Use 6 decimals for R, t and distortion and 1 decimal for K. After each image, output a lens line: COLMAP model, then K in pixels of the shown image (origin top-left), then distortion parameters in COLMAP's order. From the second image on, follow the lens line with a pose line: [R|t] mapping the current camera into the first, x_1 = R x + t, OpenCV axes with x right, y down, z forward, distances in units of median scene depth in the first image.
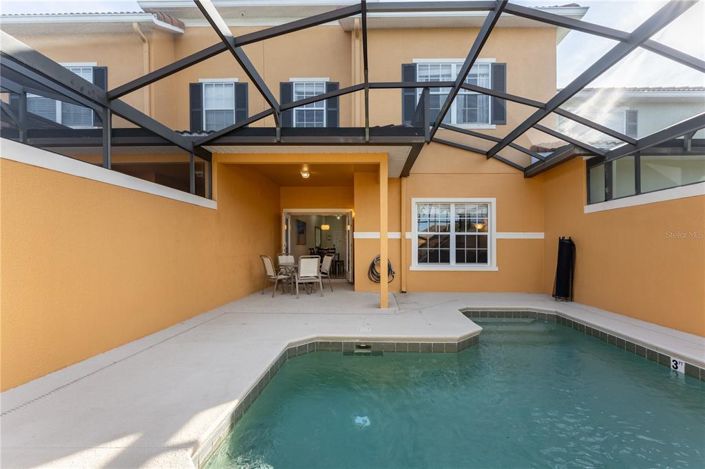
lens RADIAL K [[310.1, 0, 354.7], [0, 310.1, 252.7], [0, 0, 1]] dist [0.000754, 0.000069]
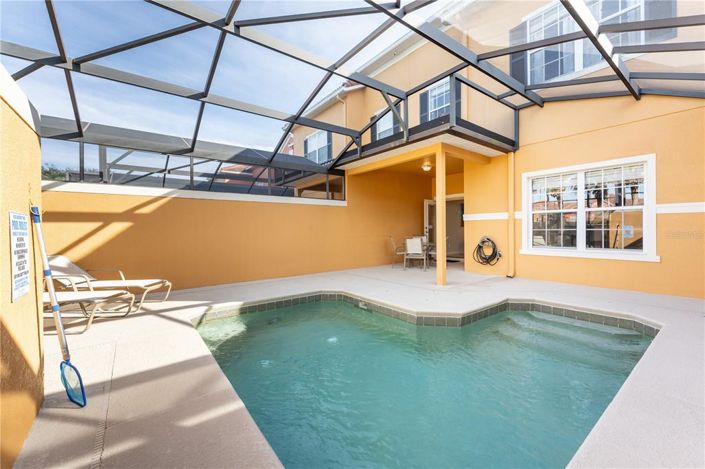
lens RADIAL K [[287.7, 0, 353.0], [0, 287.7, 237.1], [0, 0, 1]] dist [-0.000173, 0.000130]
pose [[0.623689, 0.008296, -0.781628, 0.531861], [0.001394, 0.999930, 0.011725, -0.002355], [0.781671, -0.008402, 0.623634, 0.096898]]
